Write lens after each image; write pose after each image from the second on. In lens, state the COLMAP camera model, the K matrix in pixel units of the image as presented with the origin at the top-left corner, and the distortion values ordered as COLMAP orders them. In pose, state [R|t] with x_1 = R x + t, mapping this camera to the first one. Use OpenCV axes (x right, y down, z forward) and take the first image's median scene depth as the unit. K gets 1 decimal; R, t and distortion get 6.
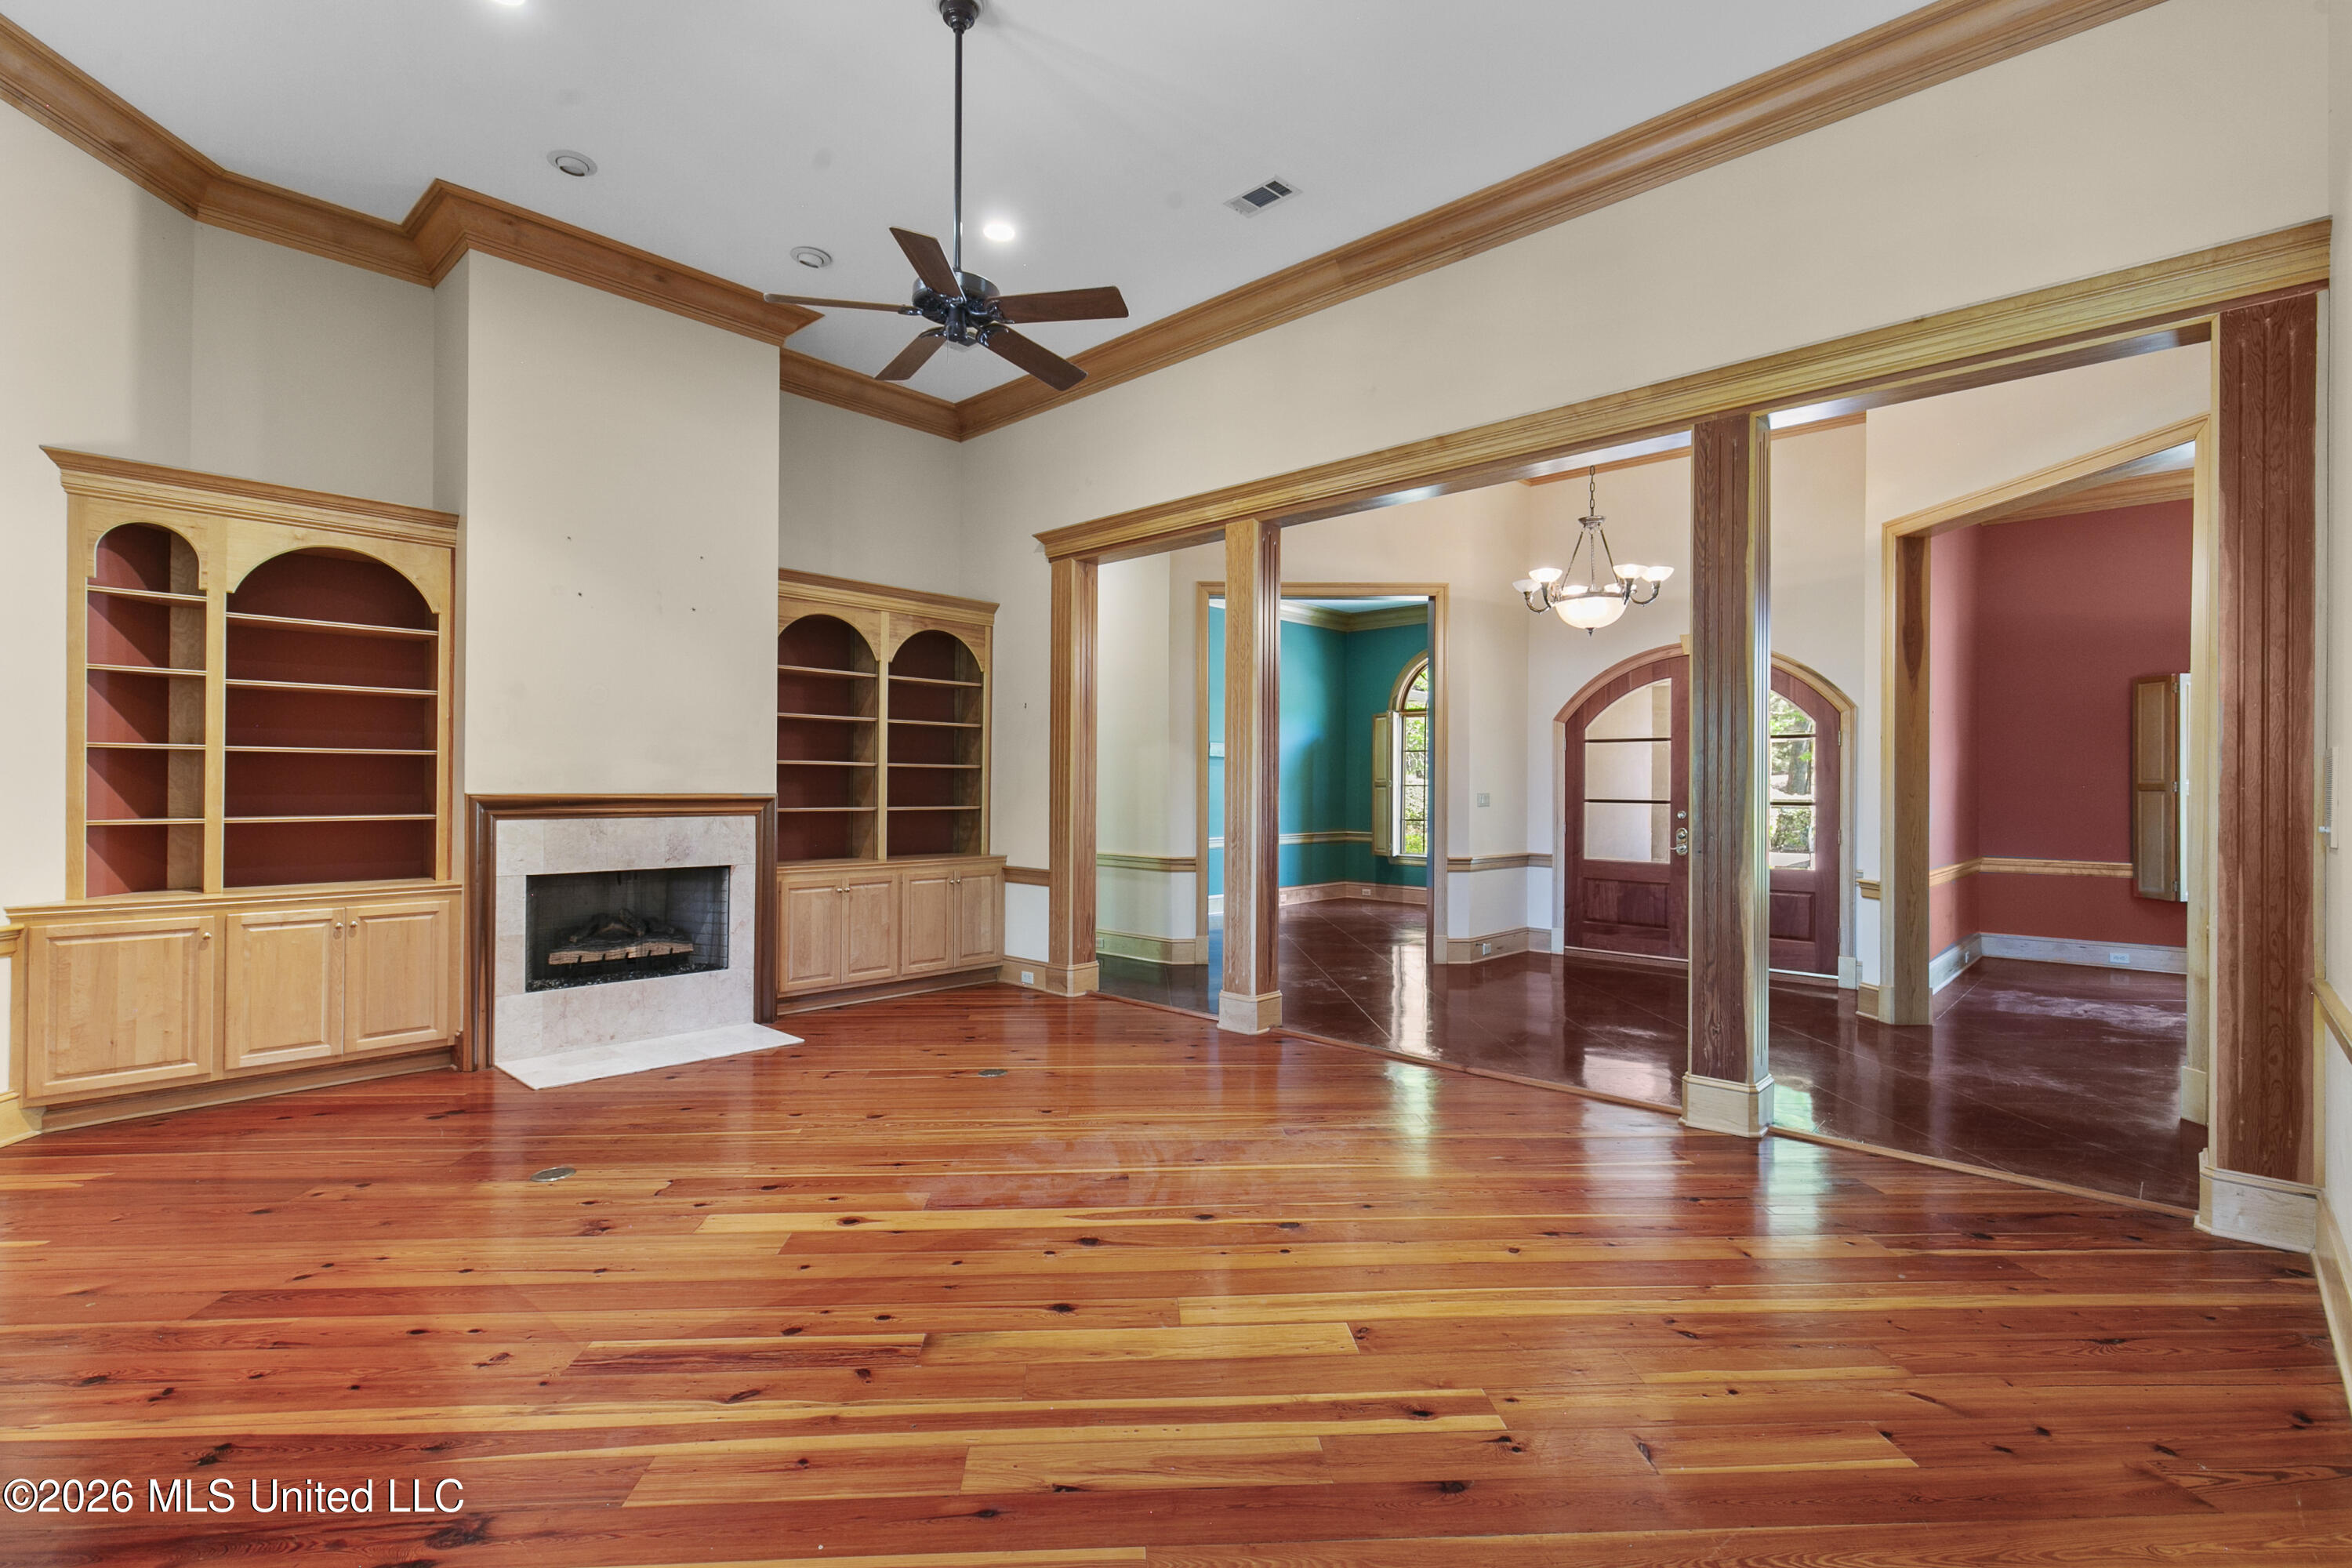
lens RADIAL K [[1066.3, 0, 1169.3], [0, 1066.3, 790.3], [0, 0, 1]] dist [0.006951, -0.000548]
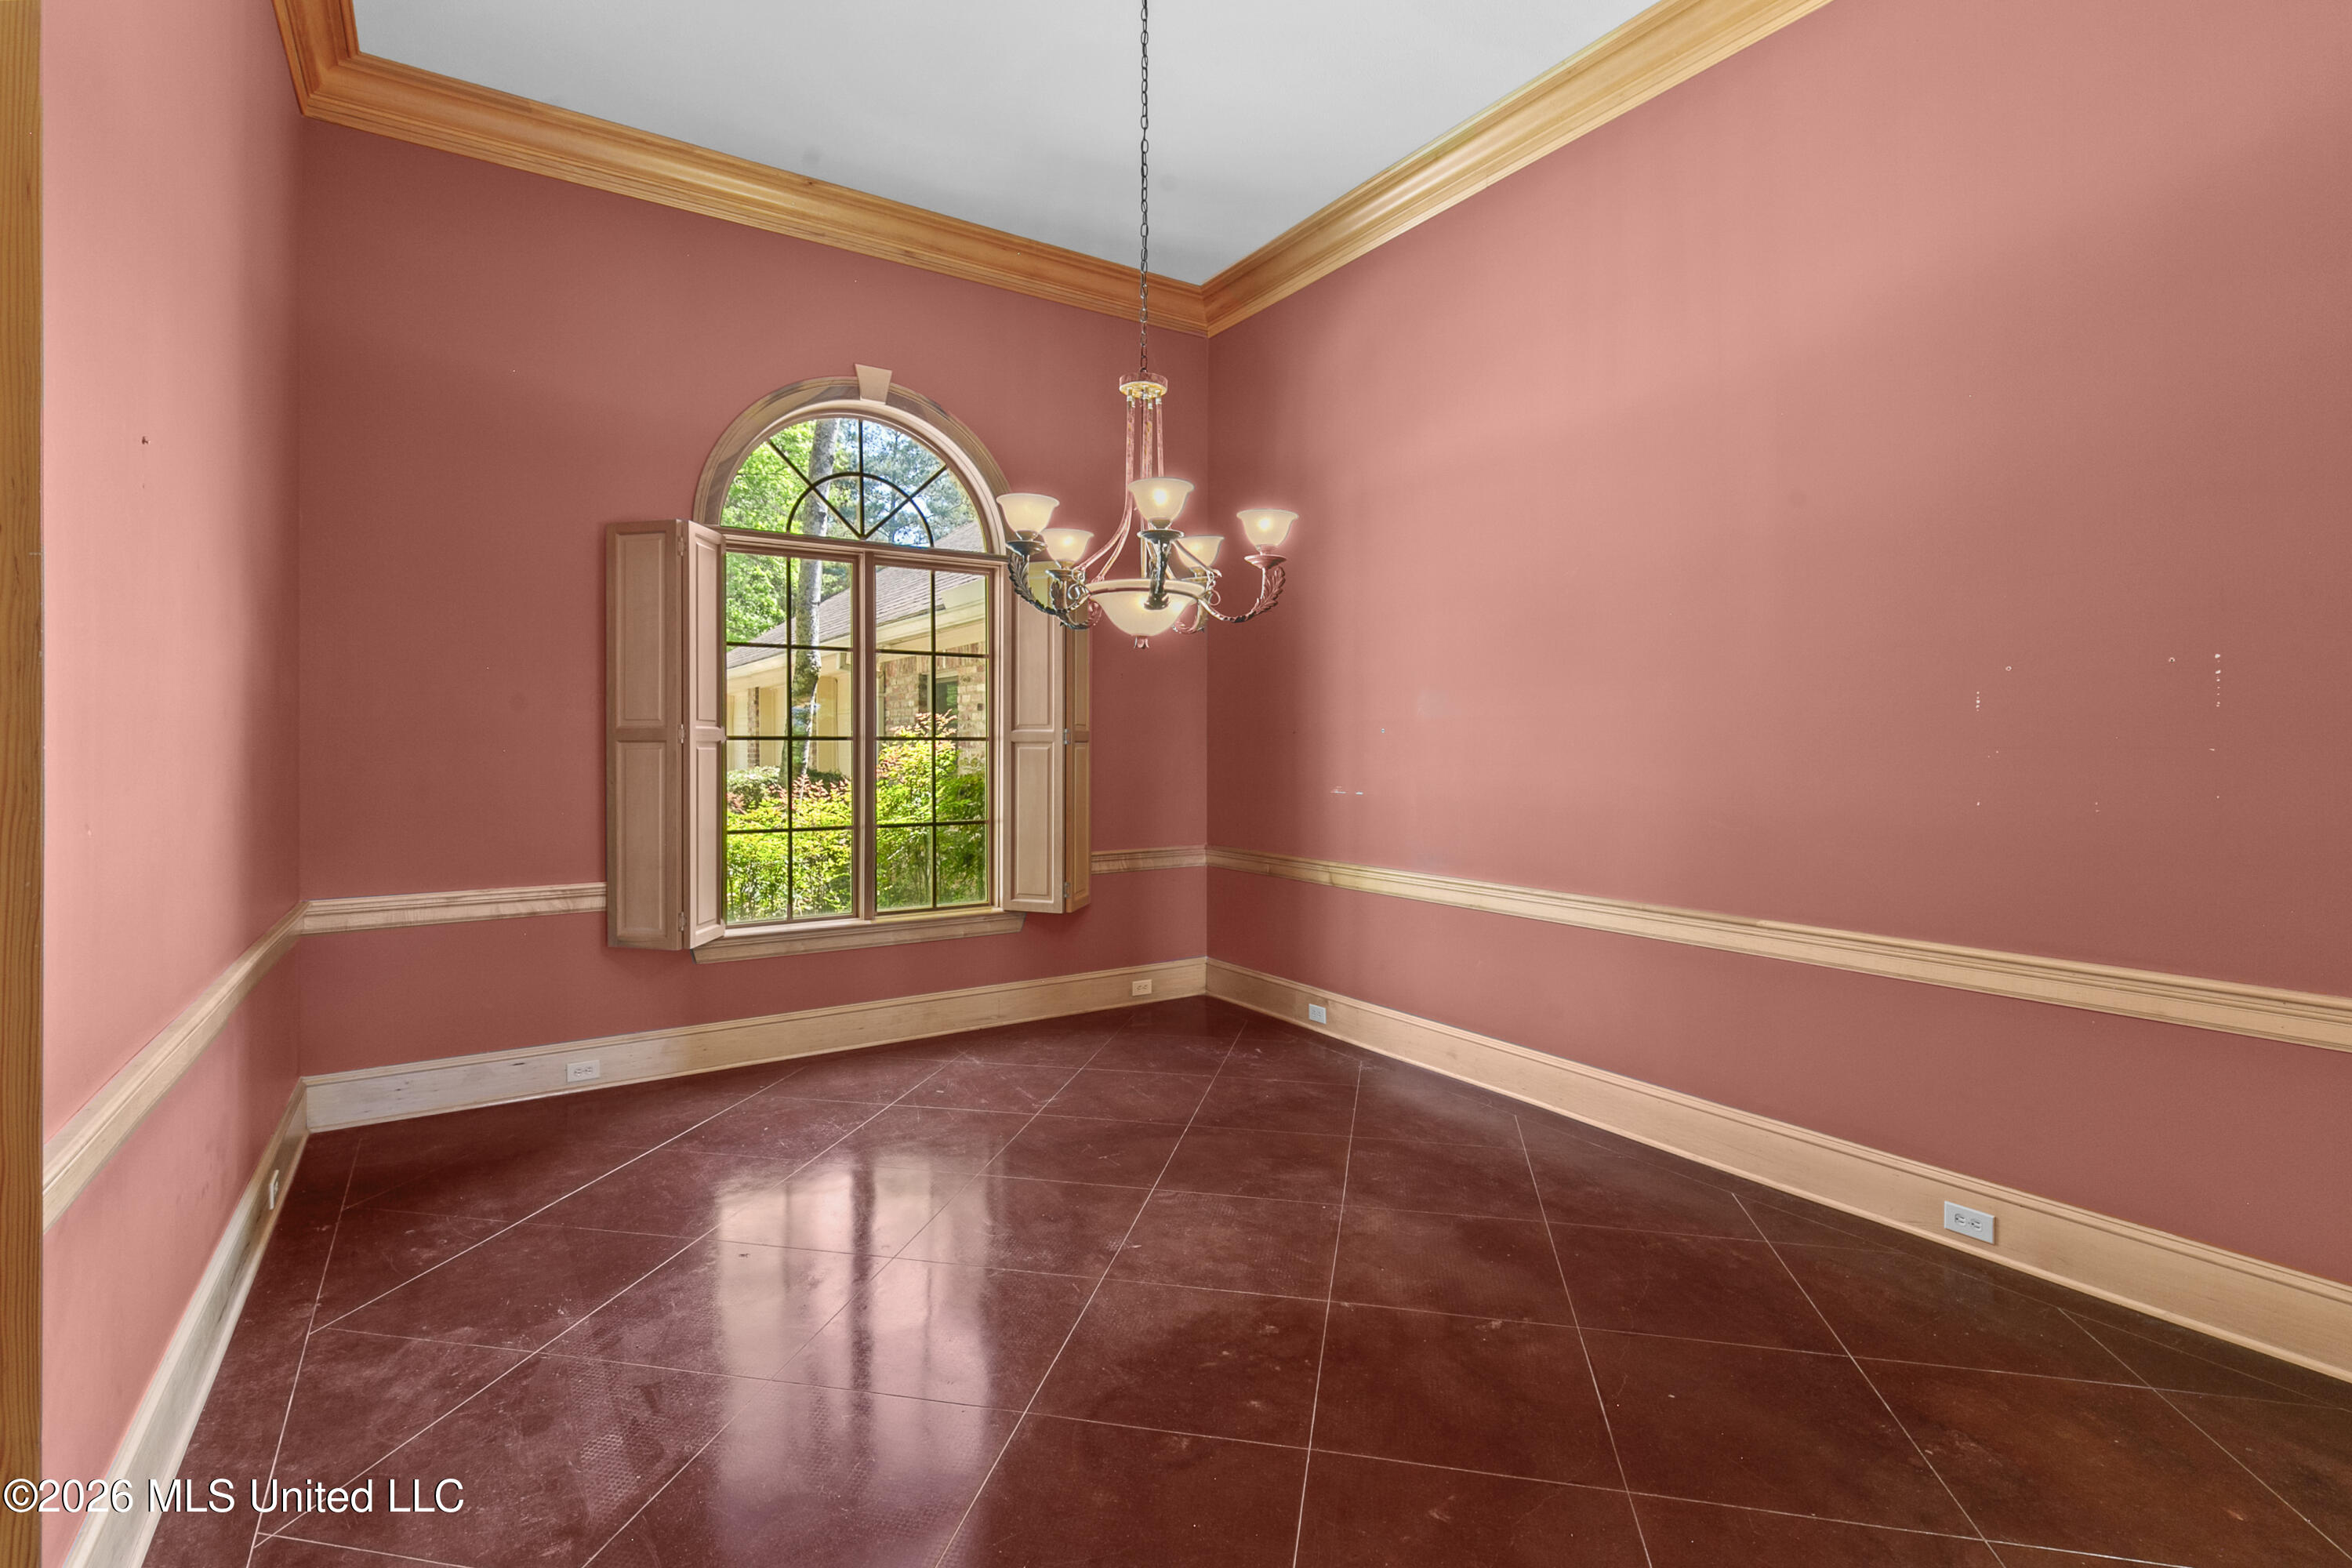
lens RADIAL K [[1093.0, 0, 1193.8], [0, 1093.0, 751.6], [0, 0, 1]] dist [0.001324, -0.000086]
pose [[0.220296, -0.011791, 0.975362, 0.566849], [0.003153, 0.999930, 0.011376, 0.000293], [-0.975428, 0.000569, 0.220318, 0.767622]]
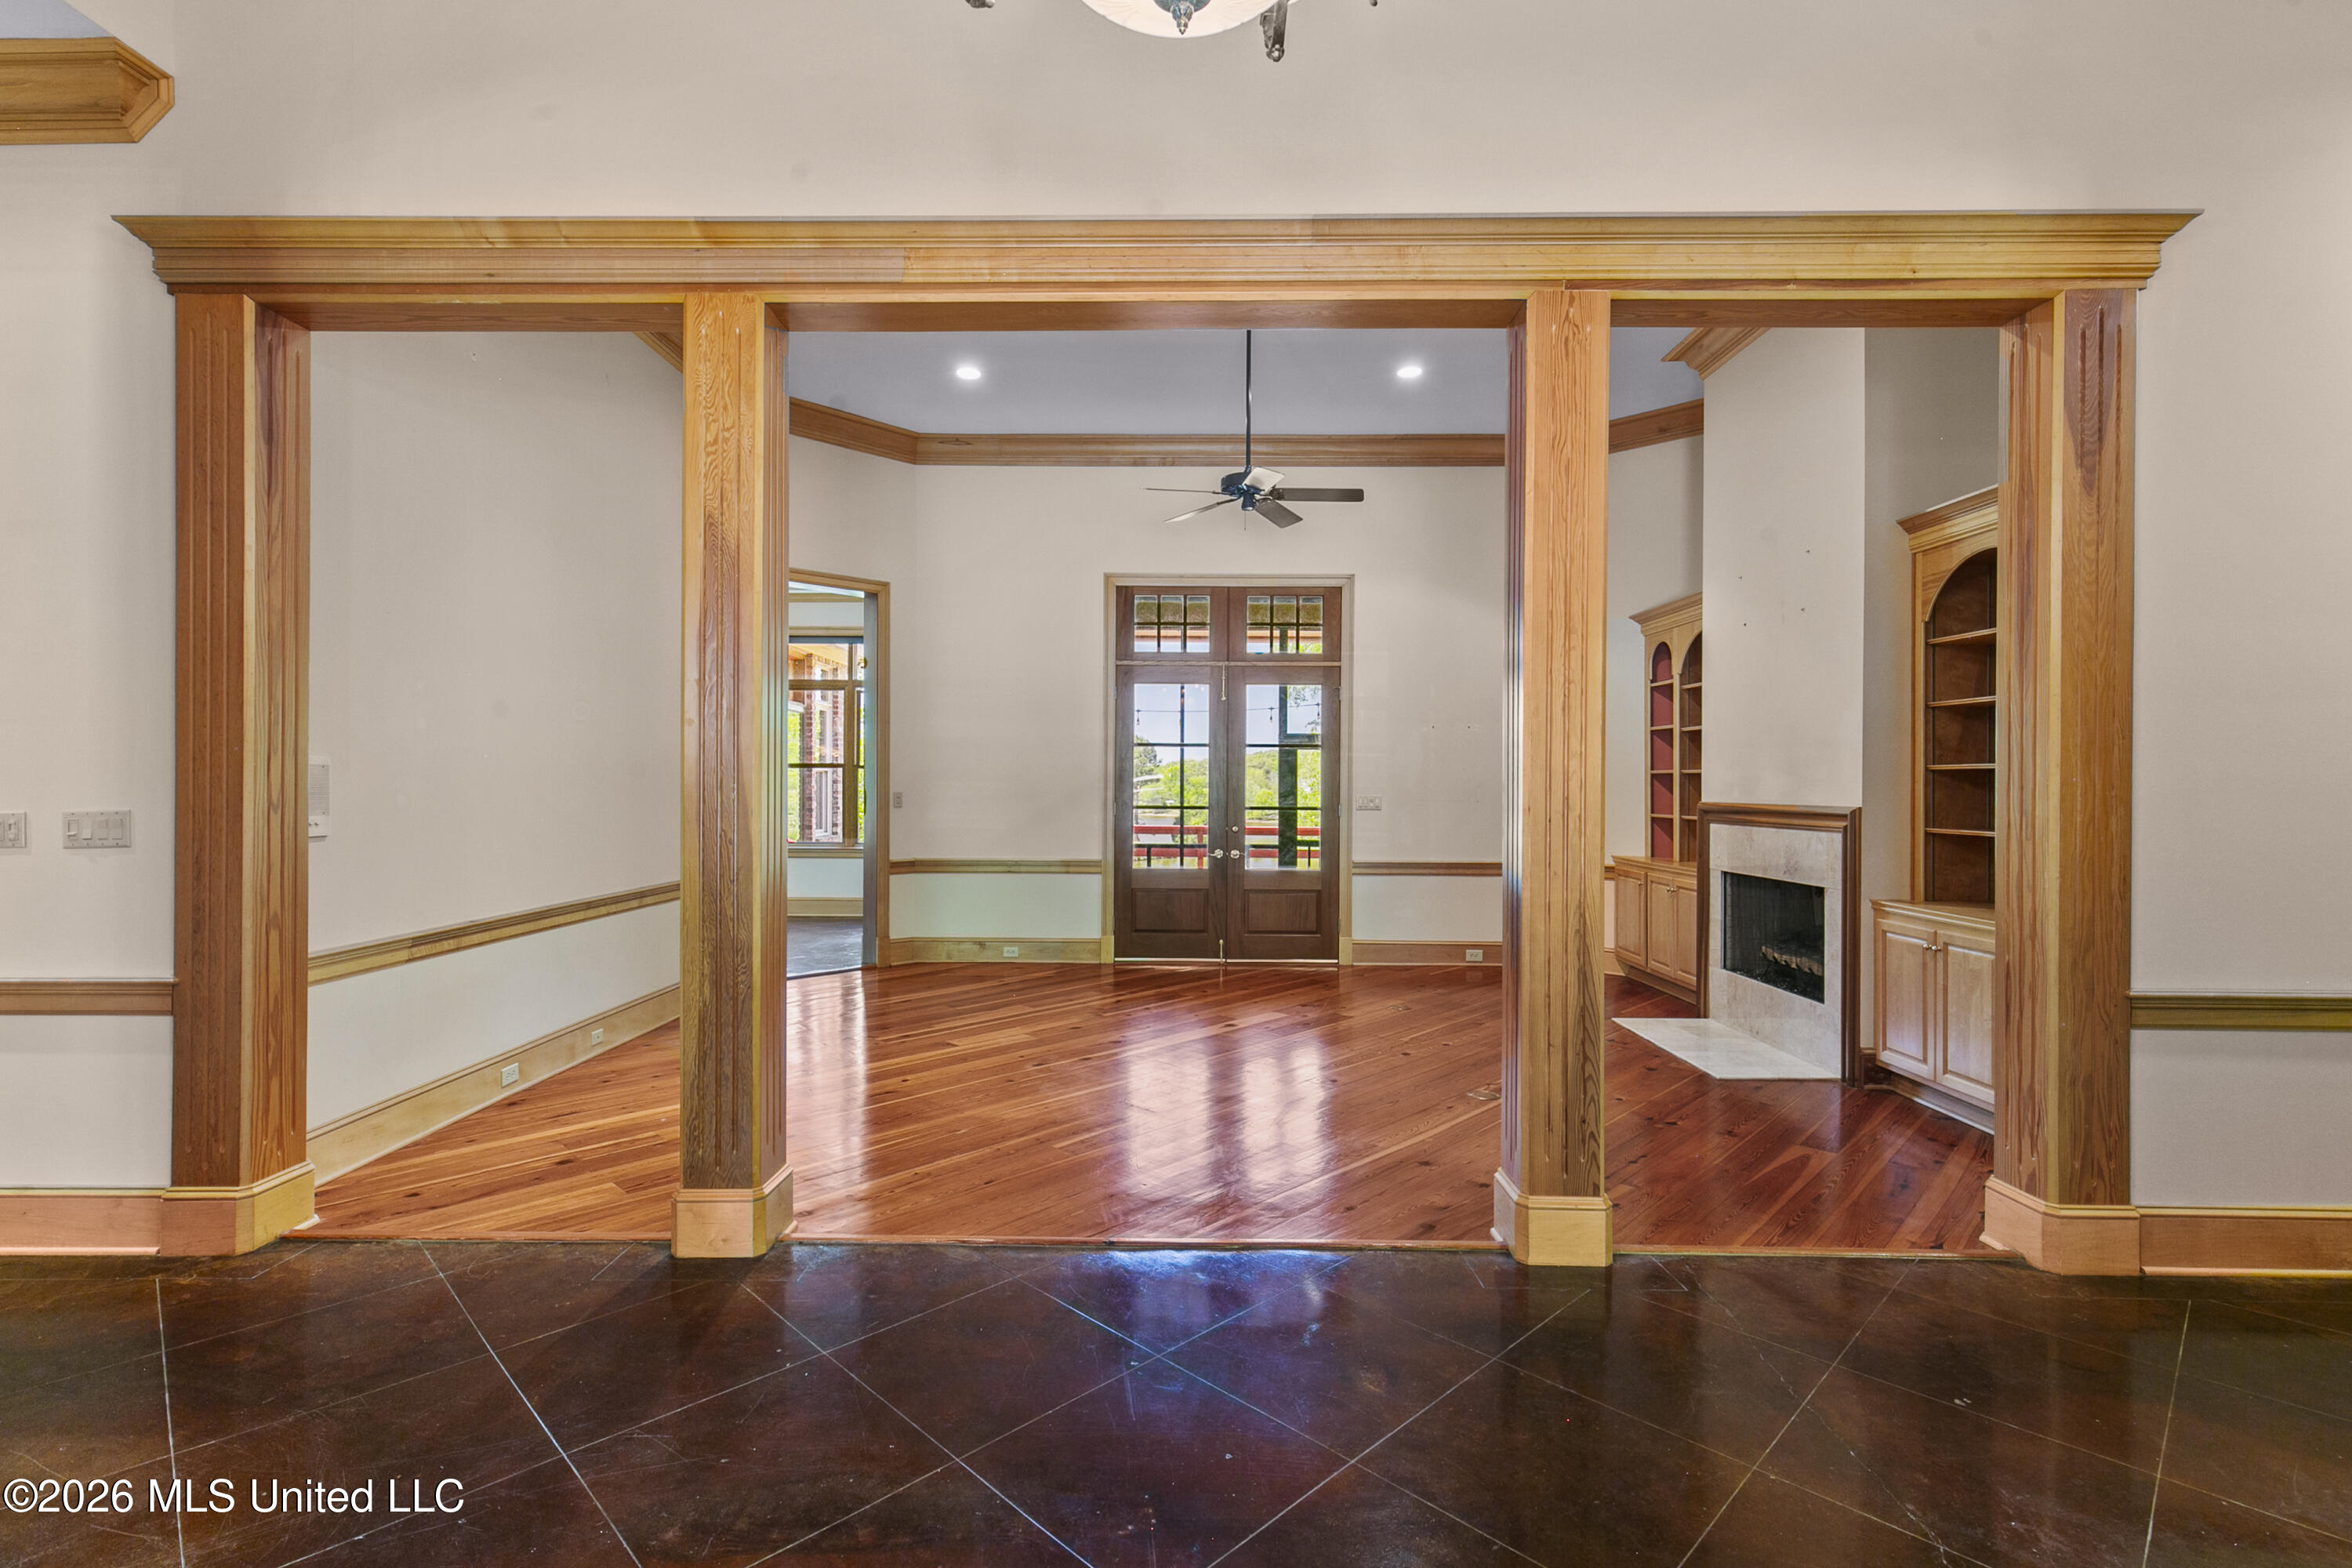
lens RADIAL K [[1080.1, 0, 1159.2], [0, 1080.1, 781.8], [0, 0, 1]] dist [0.001548, -0.000034]
pose [[-0.738007, -0.009681, -0.674724, 0.541276], [-0.010765, 0.999939, -0.002572, -0.007616], [0.674707, 0.005365, -0.738066, 1.164740]]
